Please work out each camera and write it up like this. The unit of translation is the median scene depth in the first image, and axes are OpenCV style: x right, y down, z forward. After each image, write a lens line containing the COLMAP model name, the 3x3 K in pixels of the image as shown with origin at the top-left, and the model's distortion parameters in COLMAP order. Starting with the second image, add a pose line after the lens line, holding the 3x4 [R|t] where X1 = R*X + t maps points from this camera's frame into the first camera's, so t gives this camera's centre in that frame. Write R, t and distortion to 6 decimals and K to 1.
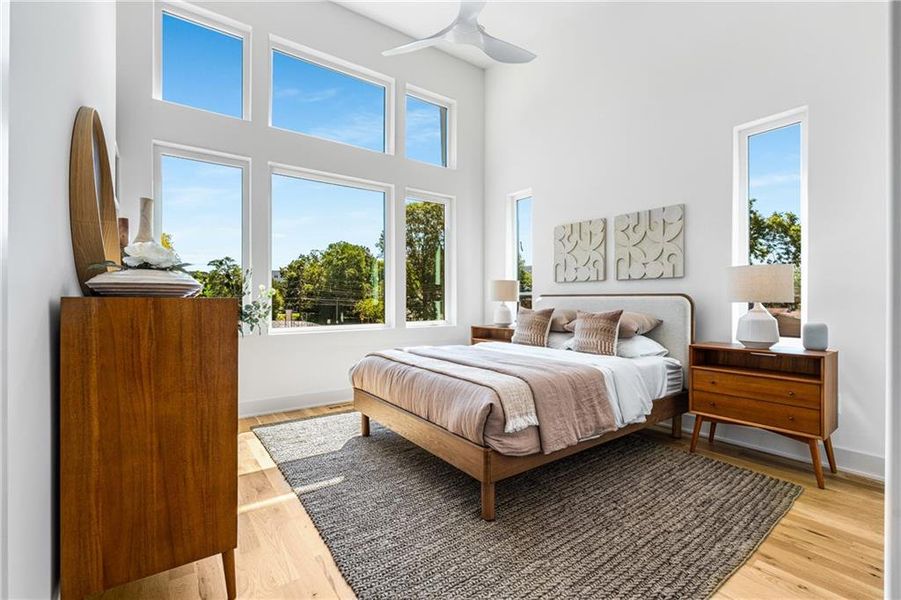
lens RADIAL K [[401.5, 0, 449.4], [0, 401.5, 298.5], [0, 0, 1]] dist [-0.003889, 0.000264]
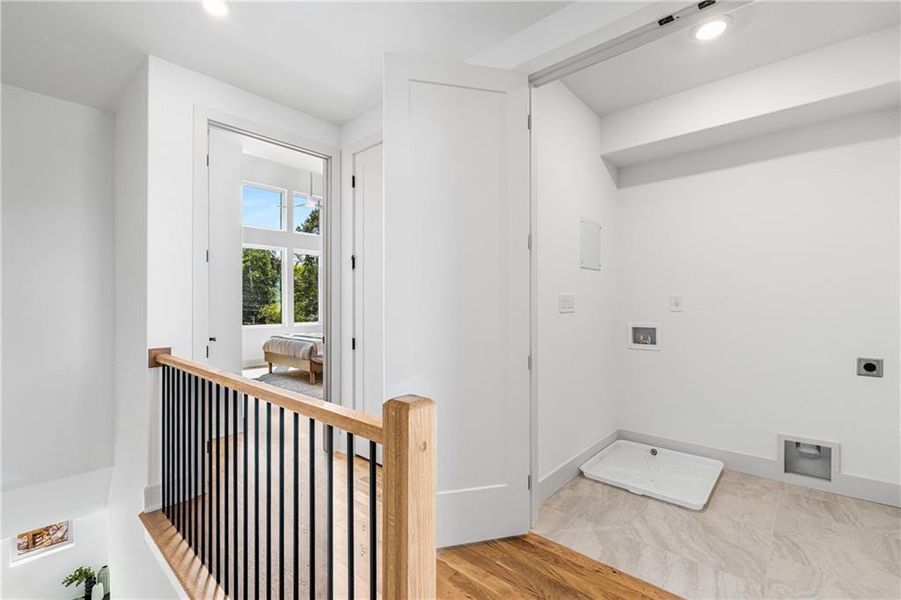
lens RADIAL K [[401.5, 0, 443.1], [0, 401.5, 302.9], [0, 0, 1]] dist [-0.003889, 0.000264]
pose [[0.980518, -0.001695, 0.196424, 0.279394], [0.001391, 0.999998, 0.001684, -0.048213], [-0.196427, -0.001378, 0.980518, -1.300510]]
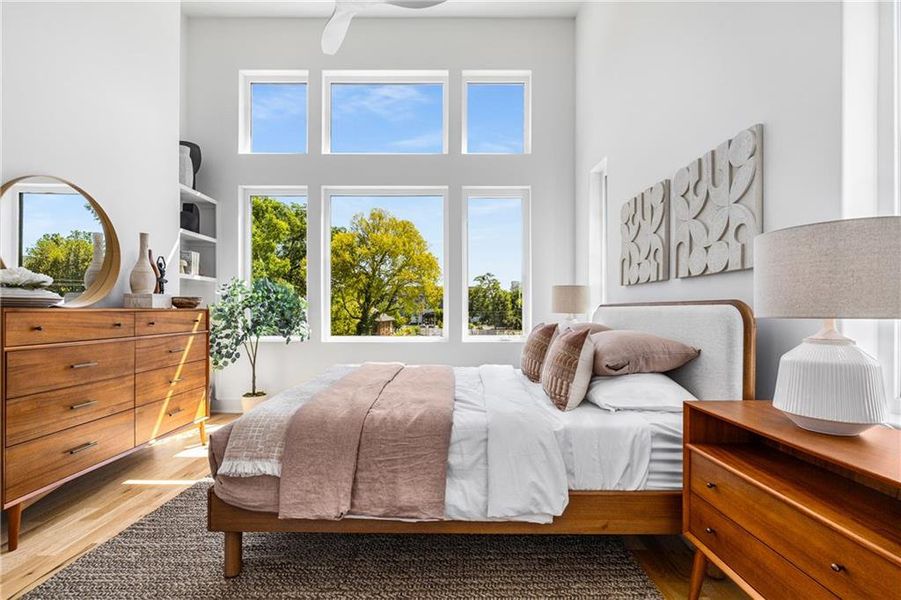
lens RADIAL K [[401.5, 0, 447.3], [0, 401.5, 306.5], [0, 0, 1]] dist [-0.003889, 0.000264]
pose [[0.803393, -0.001819, -0.595446, 0.527873], [-0.002894, 0.999972, -0.006960, 0.000126], [0.595442, 0.007315, 0.803365, 0.332232]]
